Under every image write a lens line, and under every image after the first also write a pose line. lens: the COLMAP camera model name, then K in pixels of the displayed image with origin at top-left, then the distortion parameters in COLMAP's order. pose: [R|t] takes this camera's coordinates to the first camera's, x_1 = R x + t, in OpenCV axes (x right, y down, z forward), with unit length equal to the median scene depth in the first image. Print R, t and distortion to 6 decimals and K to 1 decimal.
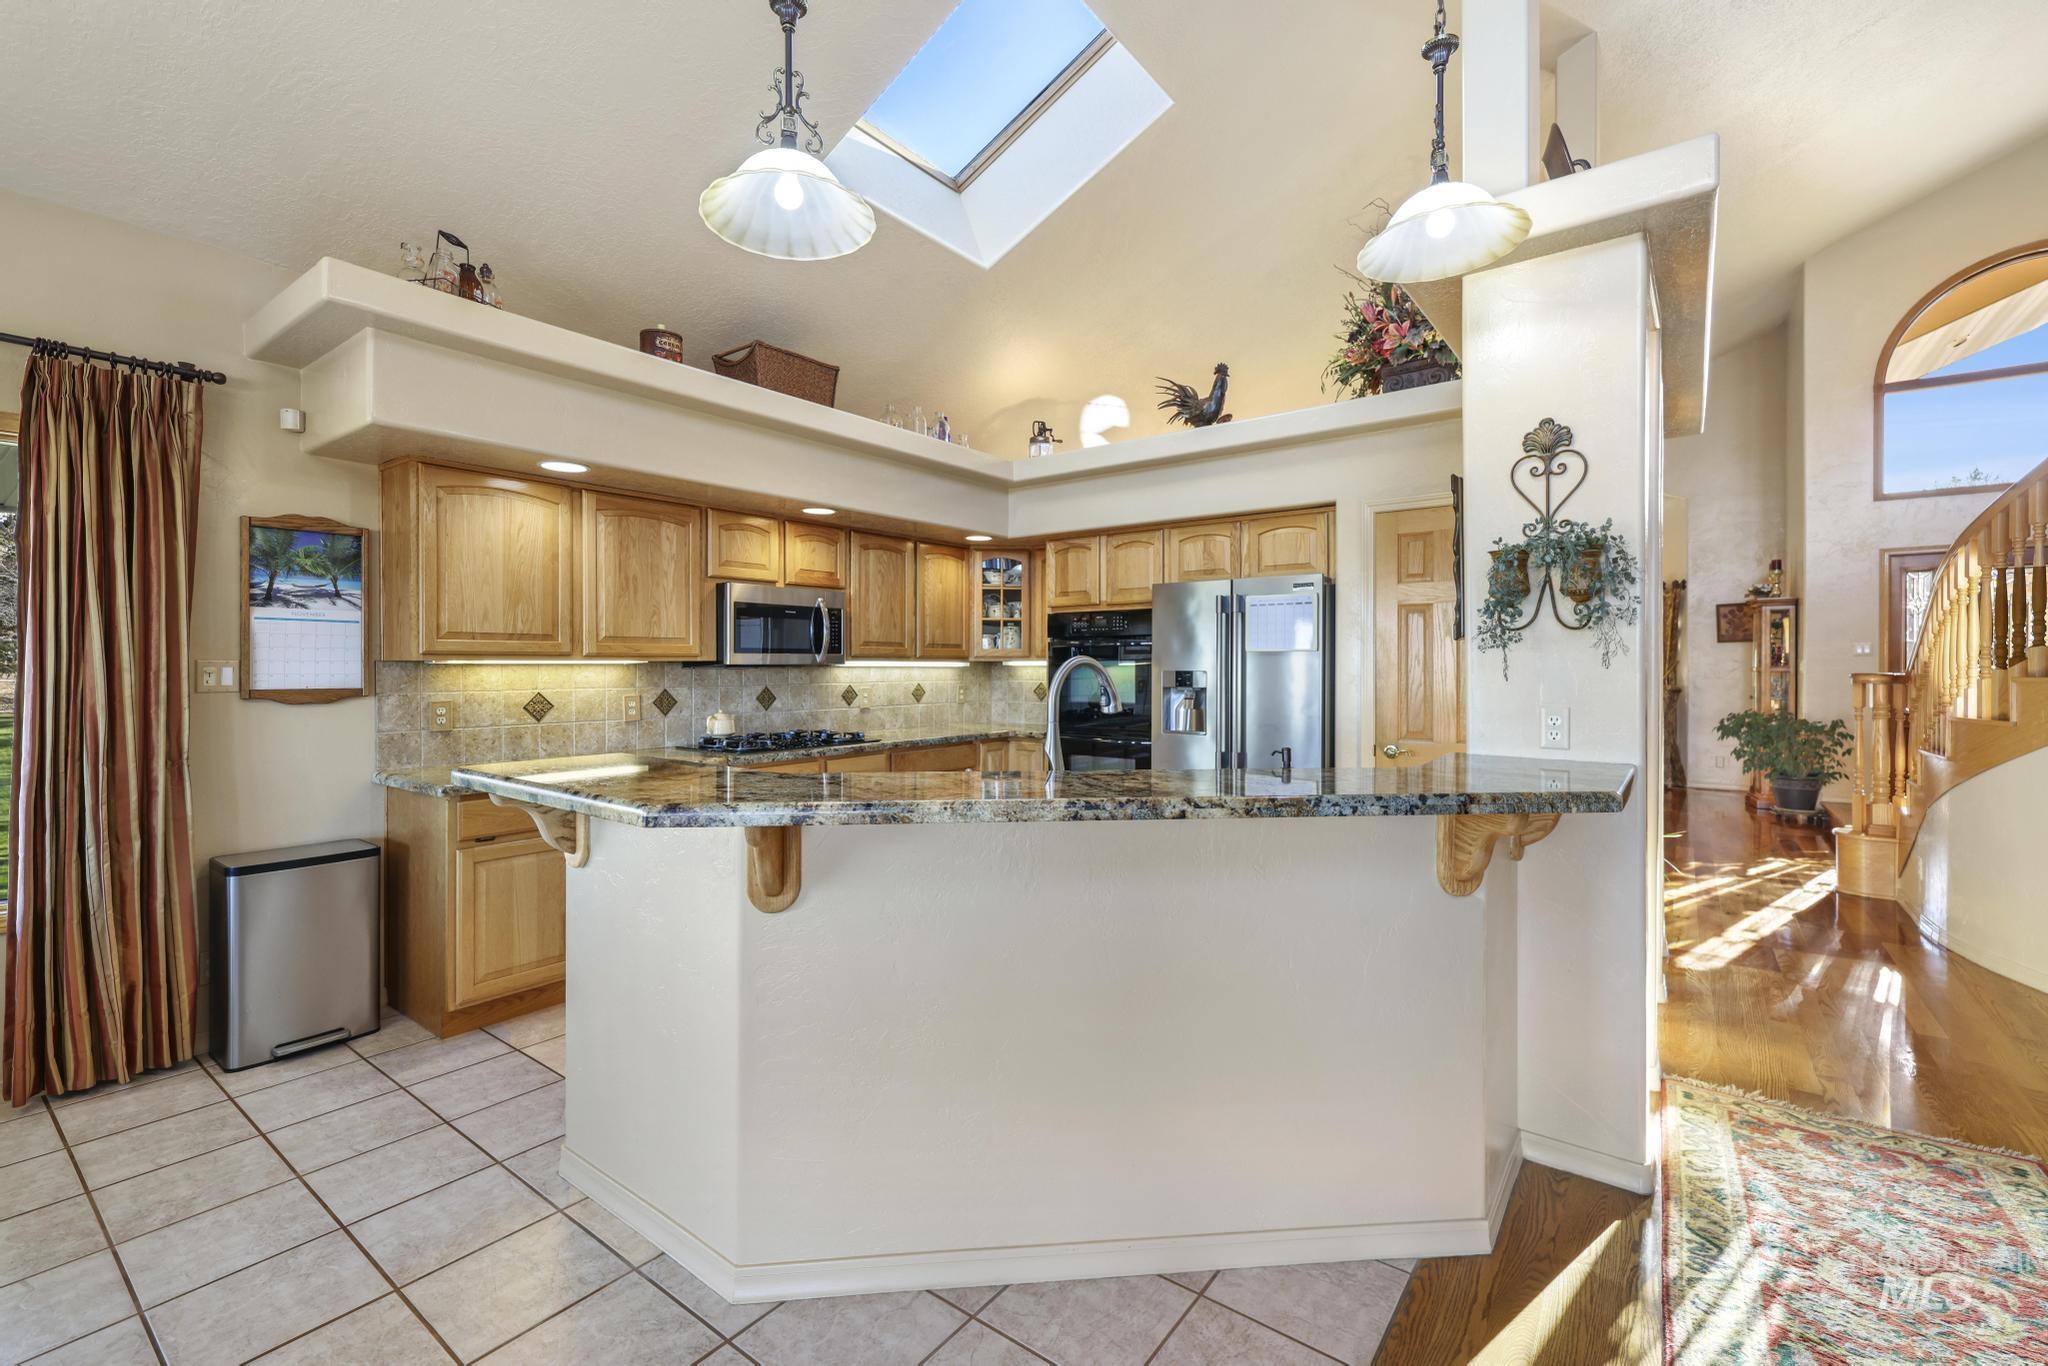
lens RADIAL K [[803.0, 0, 990.0], [0, 803.0, 666.8], [0, 0, 1]] dist [0.000723, 0.000134]
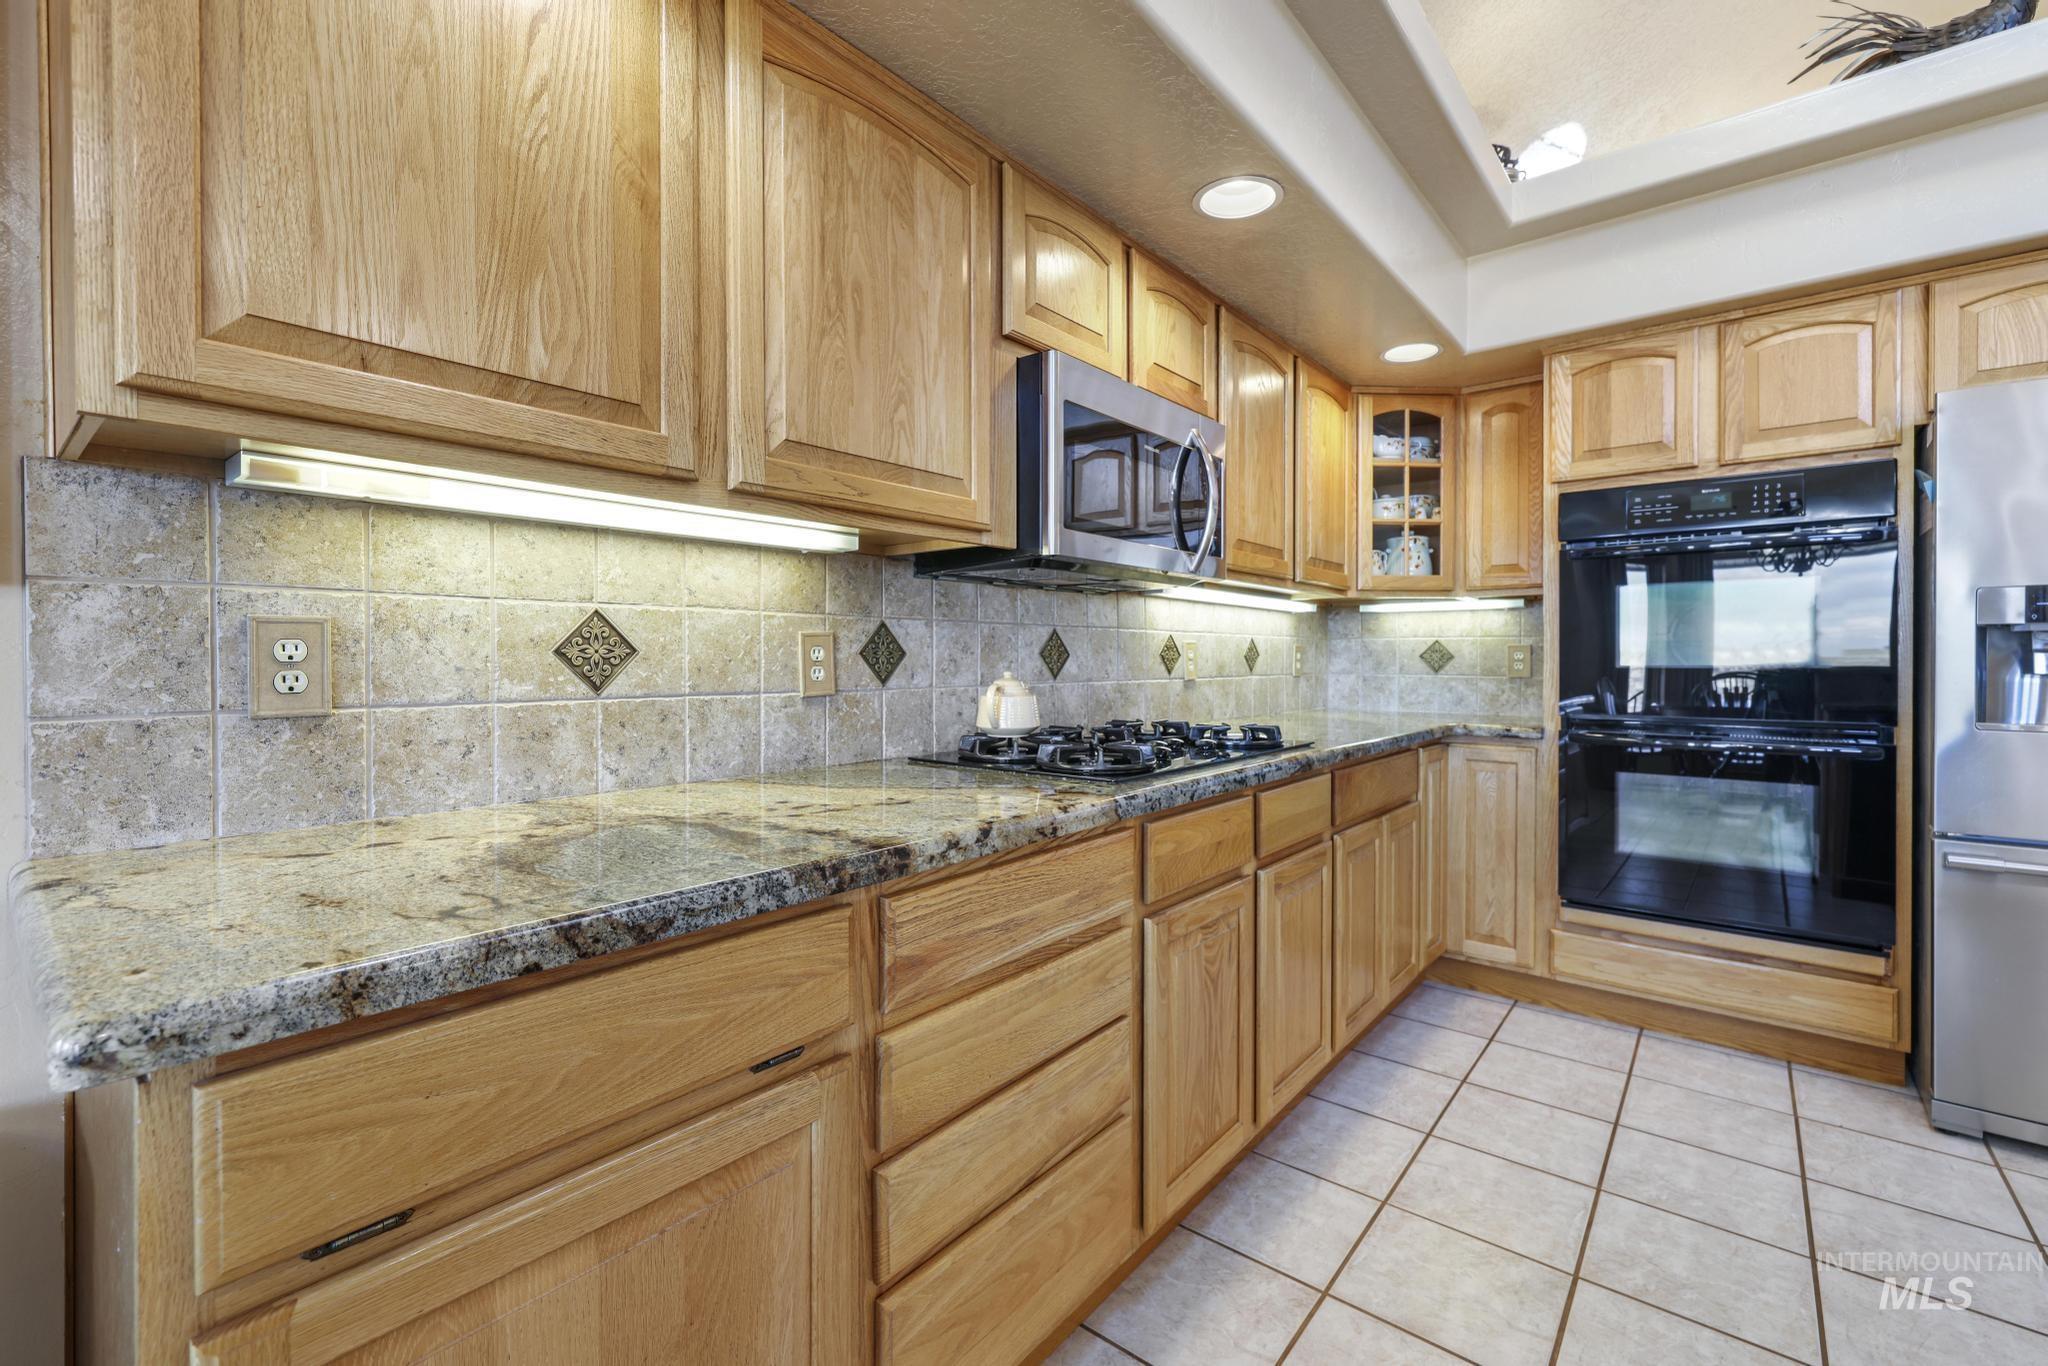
lens RADIAL K [[900.4, 0, 1020.0], [0, 900.4, 657.1], [0, 0, 1]] dist [-0.000747, 0.001436]
pose [[0.997995, -0.001745, -0.063271, -0.307345], [0.001967, 0.999992, 0.003441, 0.045438], [0.063265, -0.003558, 0.997990, 0.539499]]
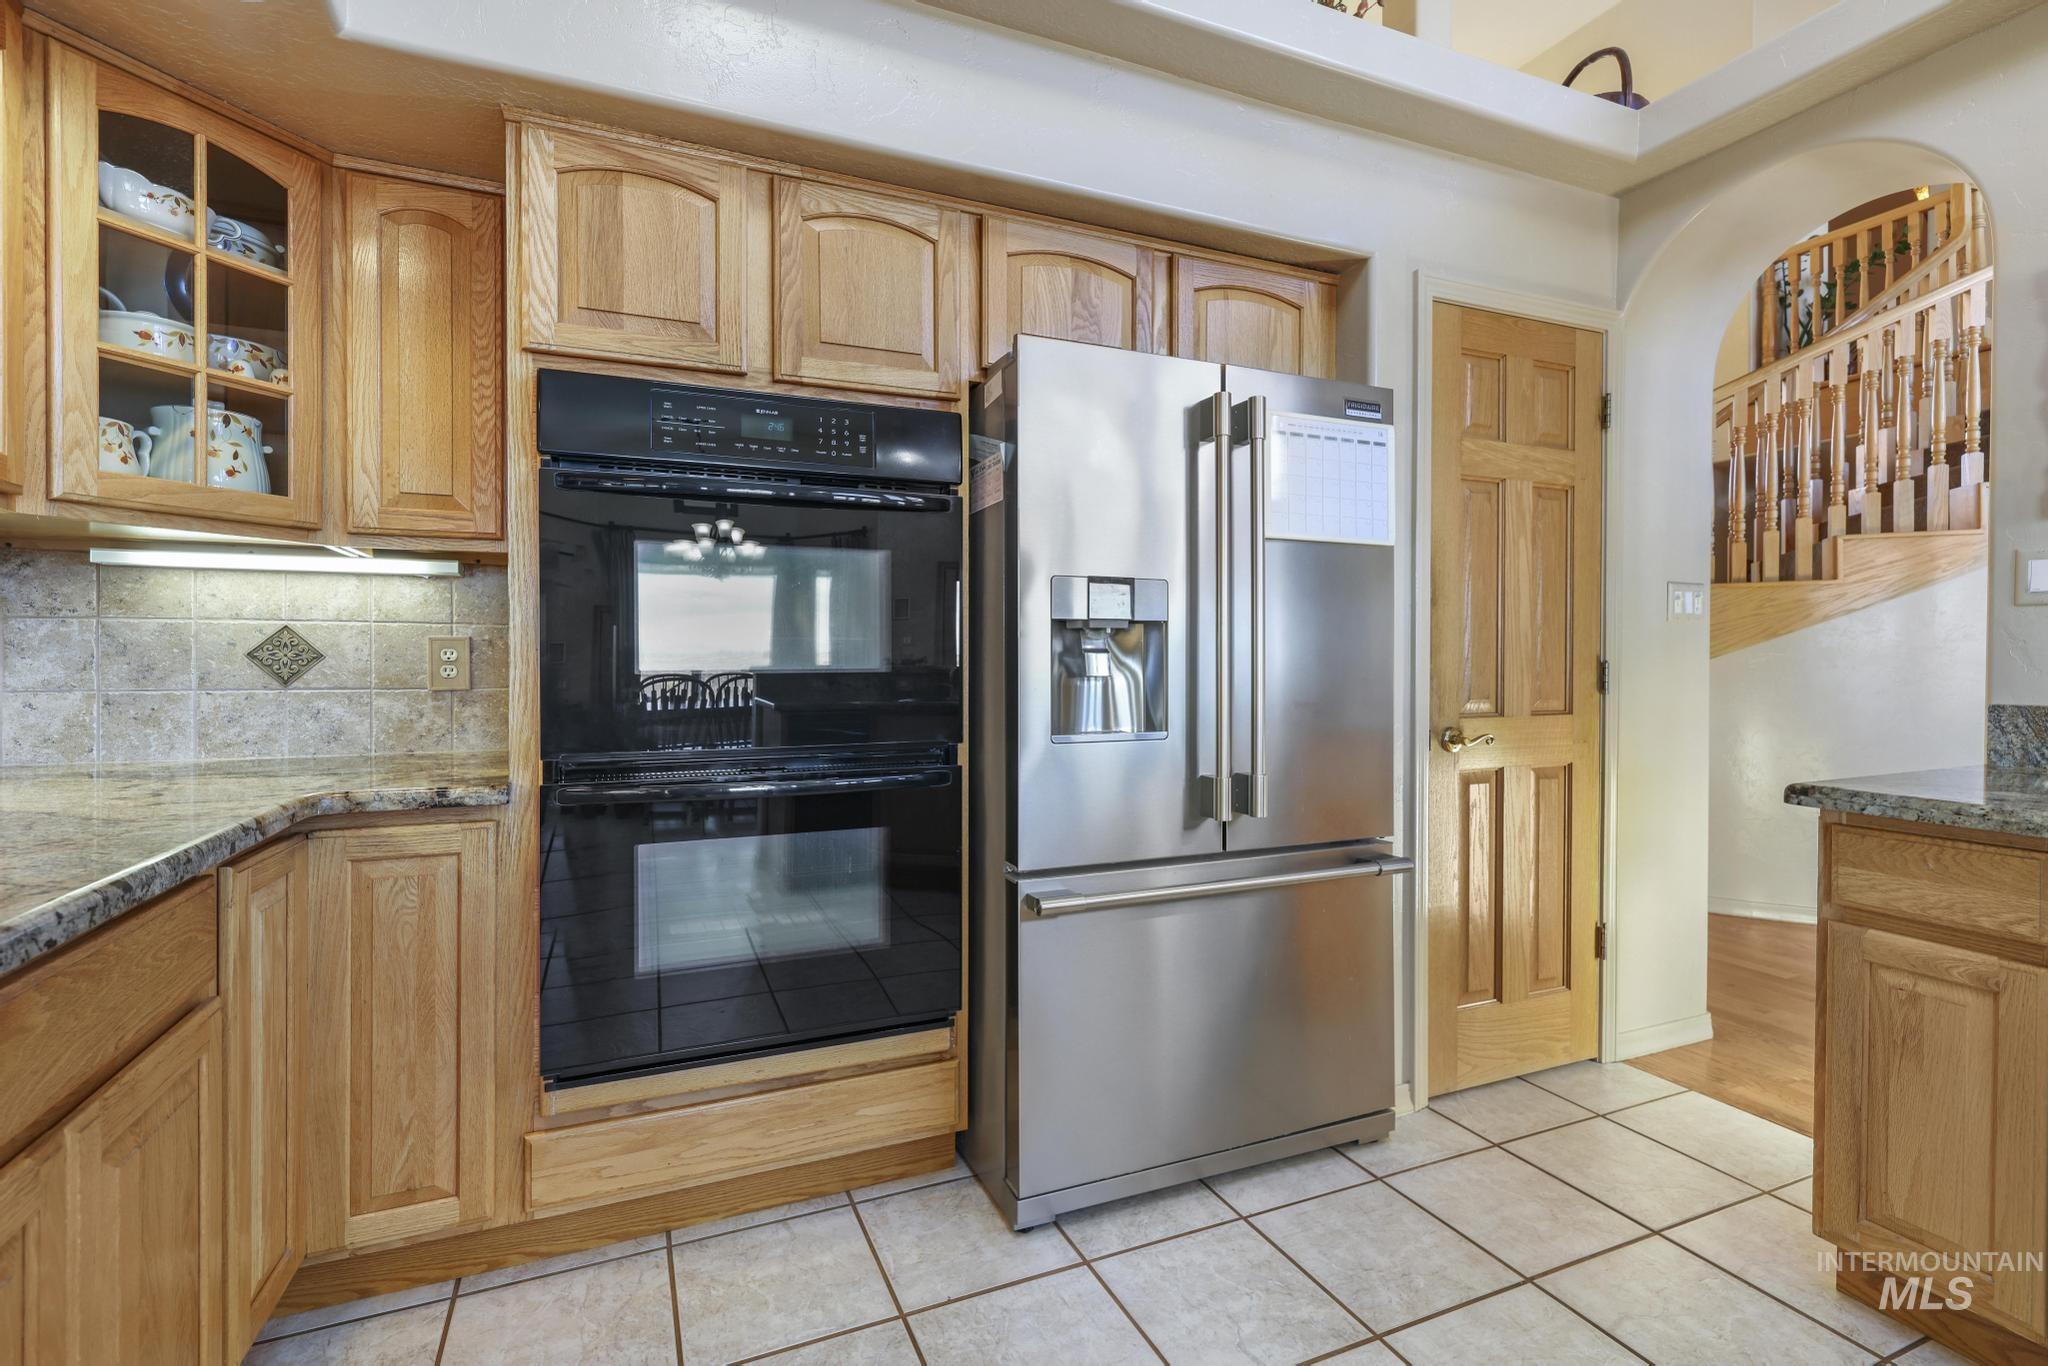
lens RADIAL K [[900.4, 0, 1090.9], [0, 900.4, 666.9], [0, 0, 1]] dist [-0.000747, 0.001436]
pose [[0.465382, -0.010042, 0.885053, -0.161202], [-0.003707, 0.999905, 0.013295, 0.046853], [-0.885102, -0.009468, 0.465301, 0.889480]]
